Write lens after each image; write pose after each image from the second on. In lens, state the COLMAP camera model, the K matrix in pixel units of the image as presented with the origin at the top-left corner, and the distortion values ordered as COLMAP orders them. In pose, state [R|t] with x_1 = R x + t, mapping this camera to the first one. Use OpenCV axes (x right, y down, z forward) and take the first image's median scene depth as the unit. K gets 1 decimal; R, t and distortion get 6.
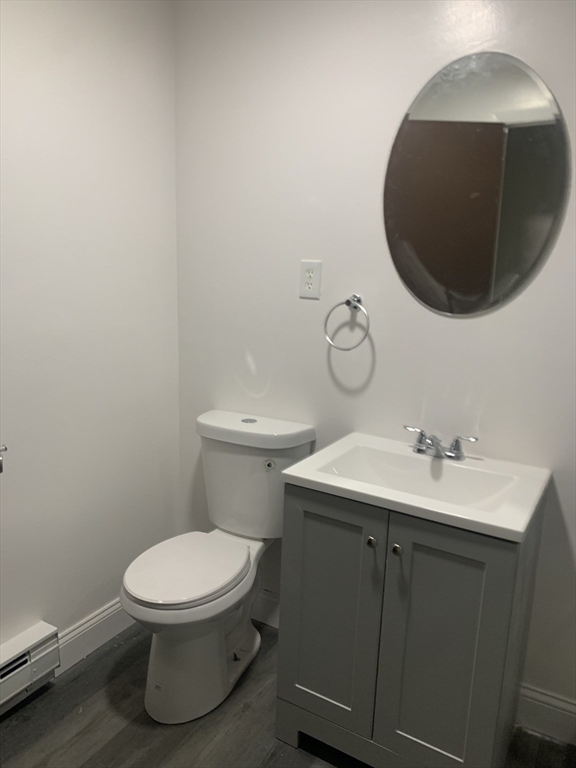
lens RADIAL K [[589.7, 0, 288.0], [0, 589.7, 382.2], [0, 0, 1]] dist [0.027159, -0.020311]
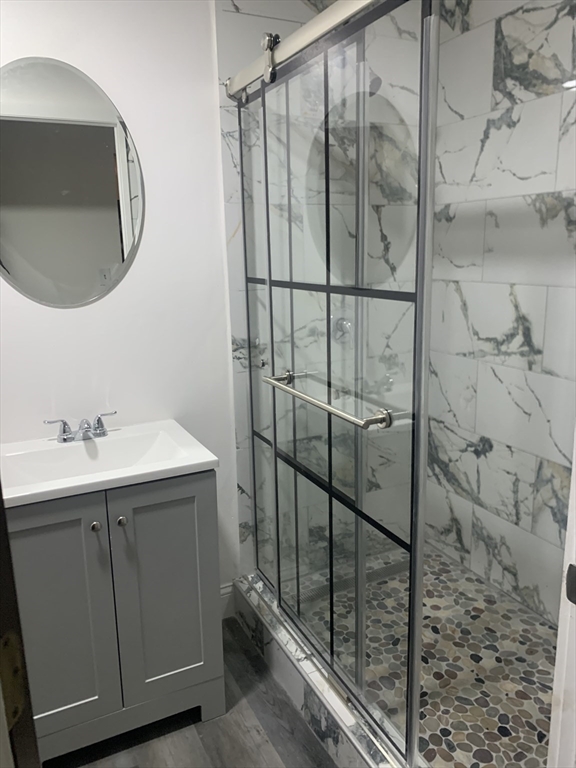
lens RADIAL K [[589.7, 0, 287.8], [0, 589.7, 384.1], [0, 0, 1]] dist [0.027159, -0.020311]
pose [[0.545258, -0.225661, 0.807323, -0.390135], [0.211569, 0.968952, 0.127947, -0.028947], [-0.811130, 0.101040, 0.576072, 0.086106]]
